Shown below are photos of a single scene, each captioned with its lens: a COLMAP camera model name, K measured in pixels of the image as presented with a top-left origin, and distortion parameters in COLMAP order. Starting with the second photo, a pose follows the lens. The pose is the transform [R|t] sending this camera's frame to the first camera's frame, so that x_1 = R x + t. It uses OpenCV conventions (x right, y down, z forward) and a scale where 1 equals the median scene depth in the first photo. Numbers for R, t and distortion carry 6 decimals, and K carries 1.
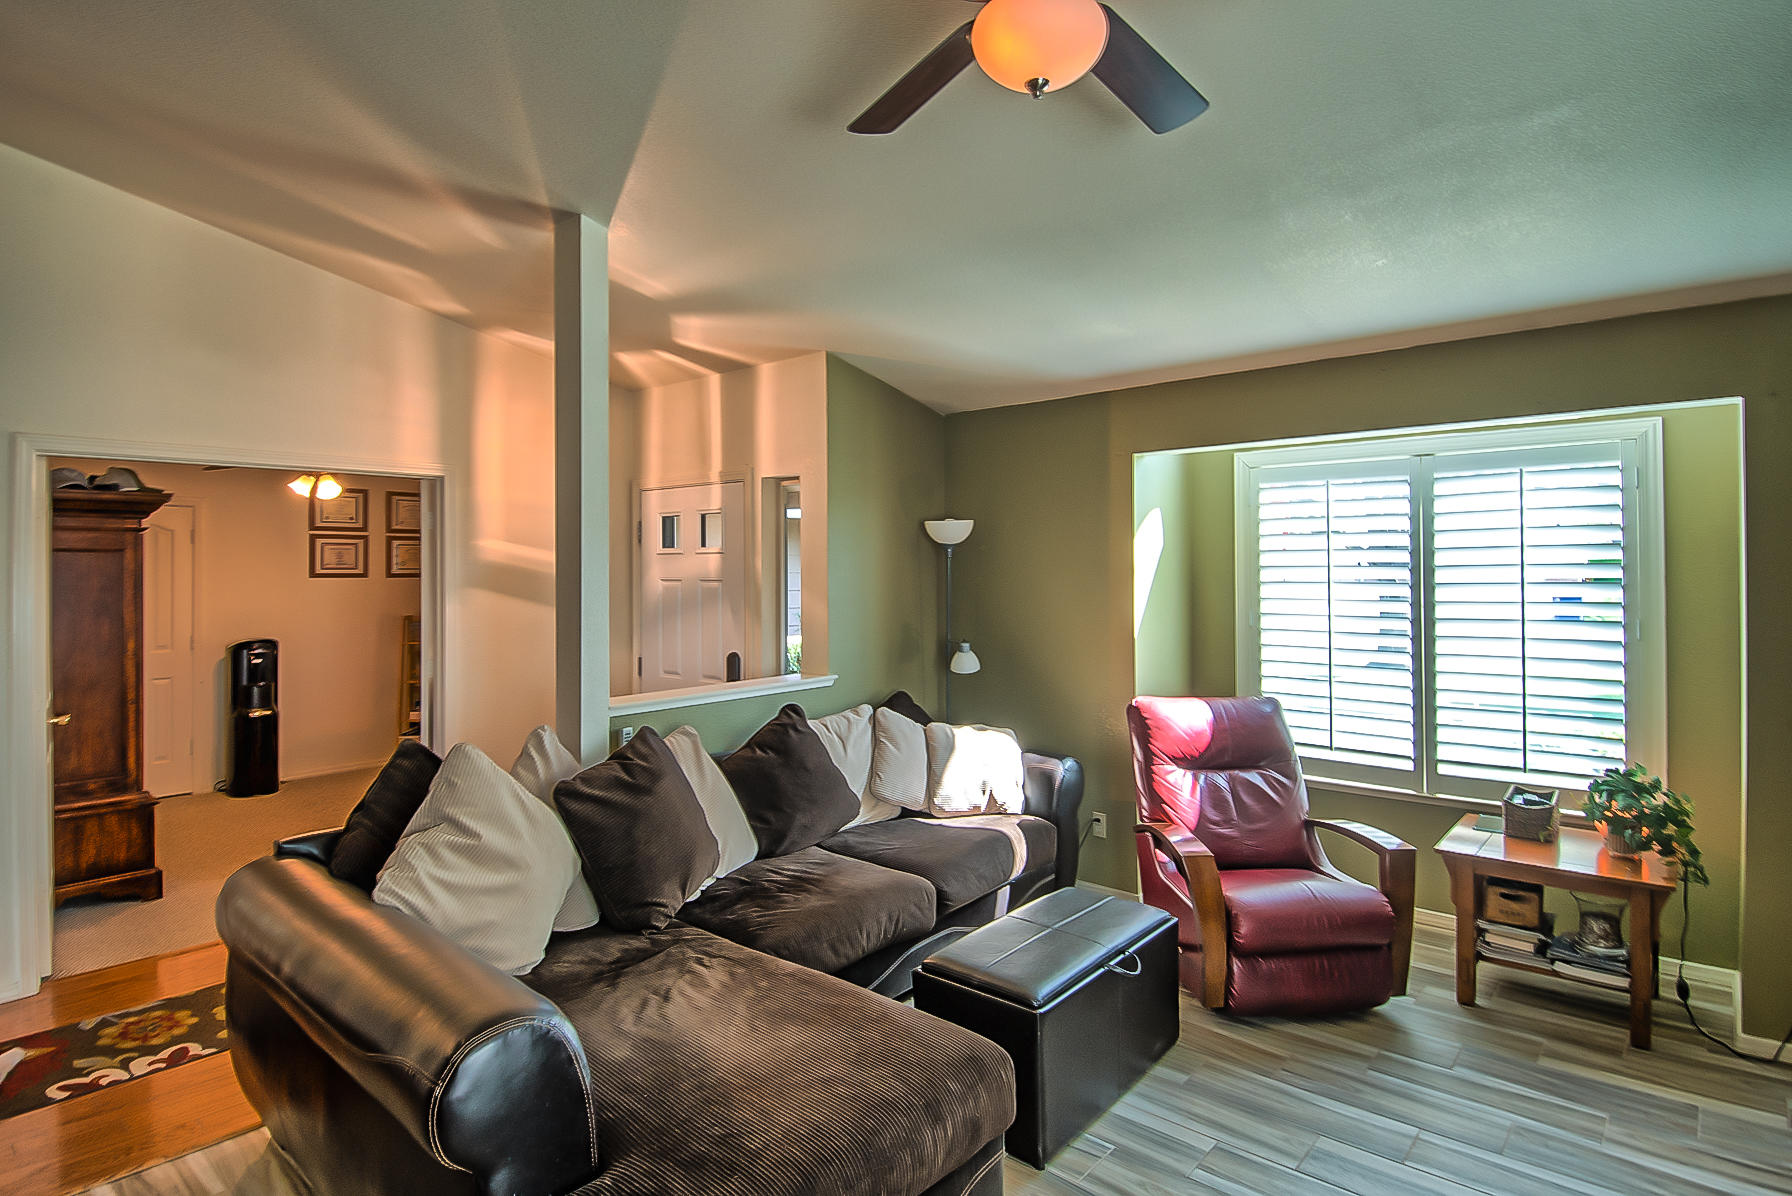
lens RADIAL K [[936.0, 0, 894.9], [0, 936.0, 566.5], [0, 0, 1]] dist [0.002945, -0.023110]
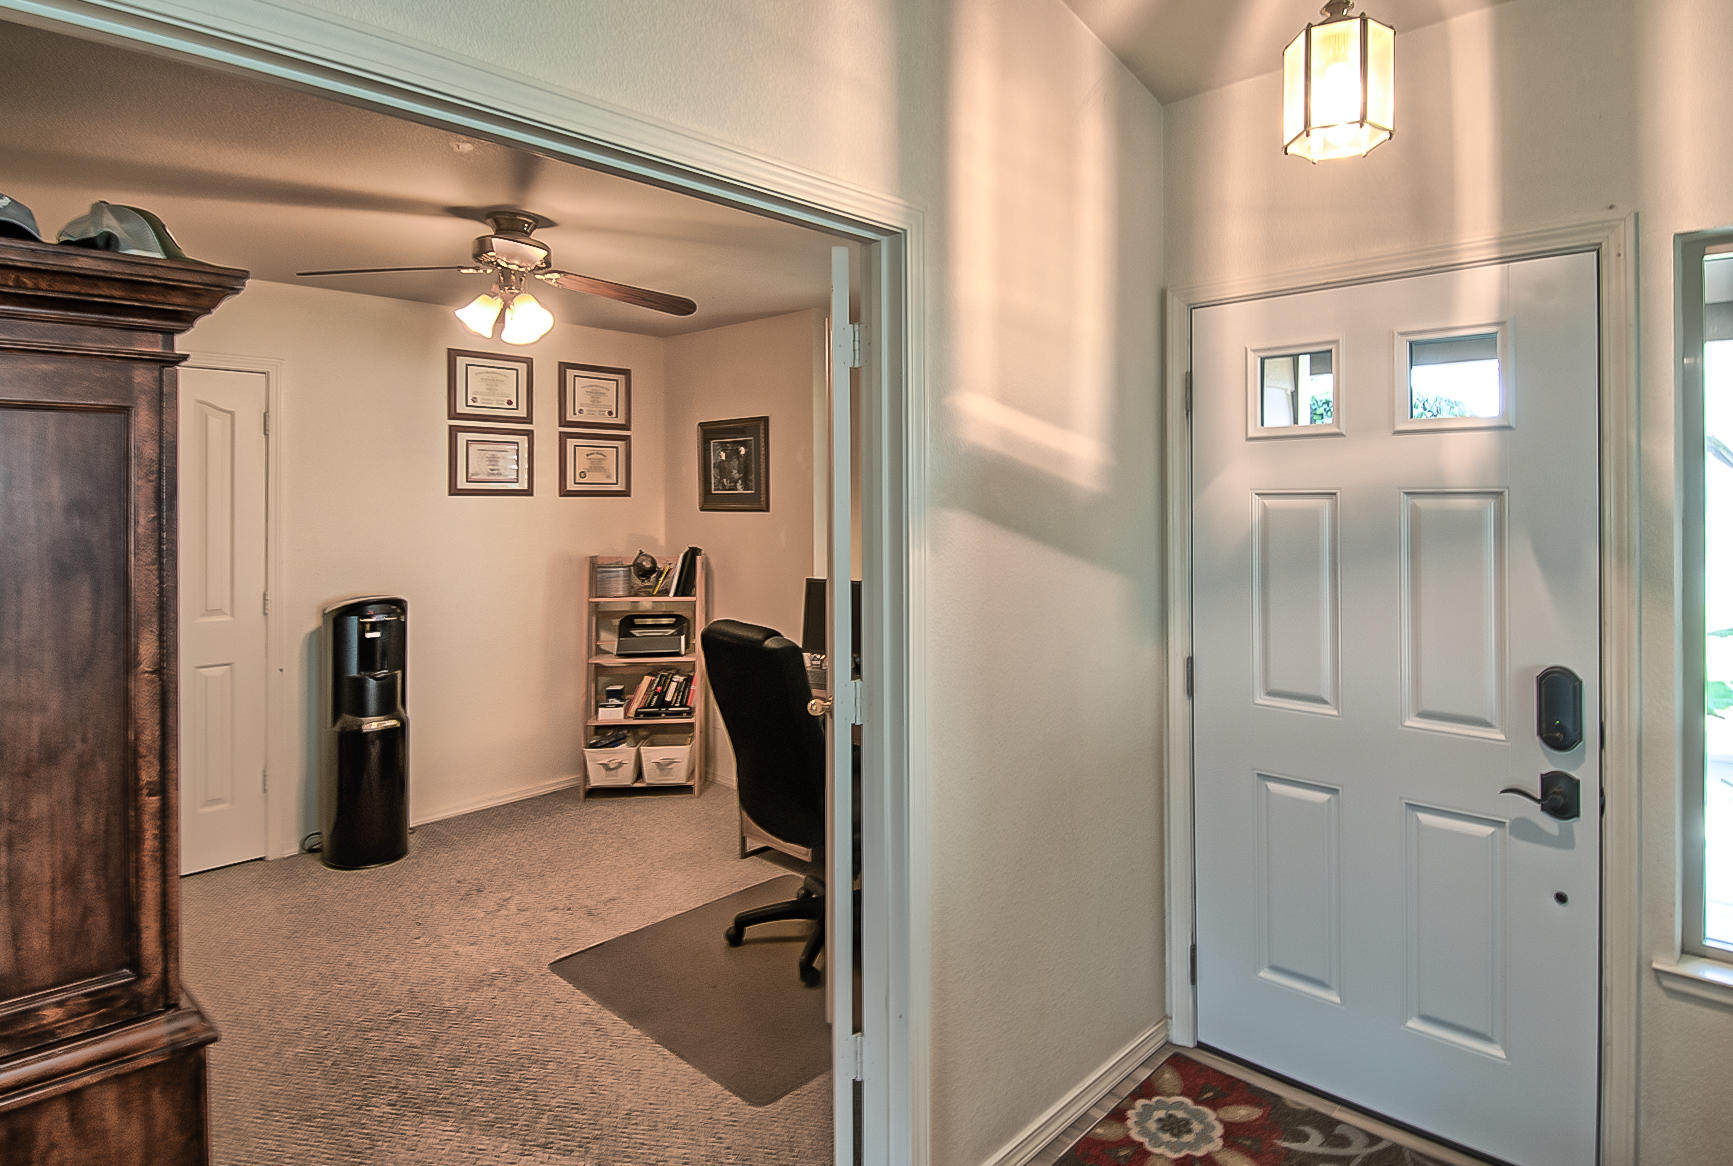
lens RADIAL K [[944.2, 0, 866.7], [0, 944.2, 506.5], [0, 0, 1]] dist [0.031289, -0.035892]
pose [[0.998112, 0.004241, -0.061275, -0.382223], [-0.003685, 0.999951, 0.009187, 0.015233], [0.061311, -0.008944, 0.998079, 0.477157]]
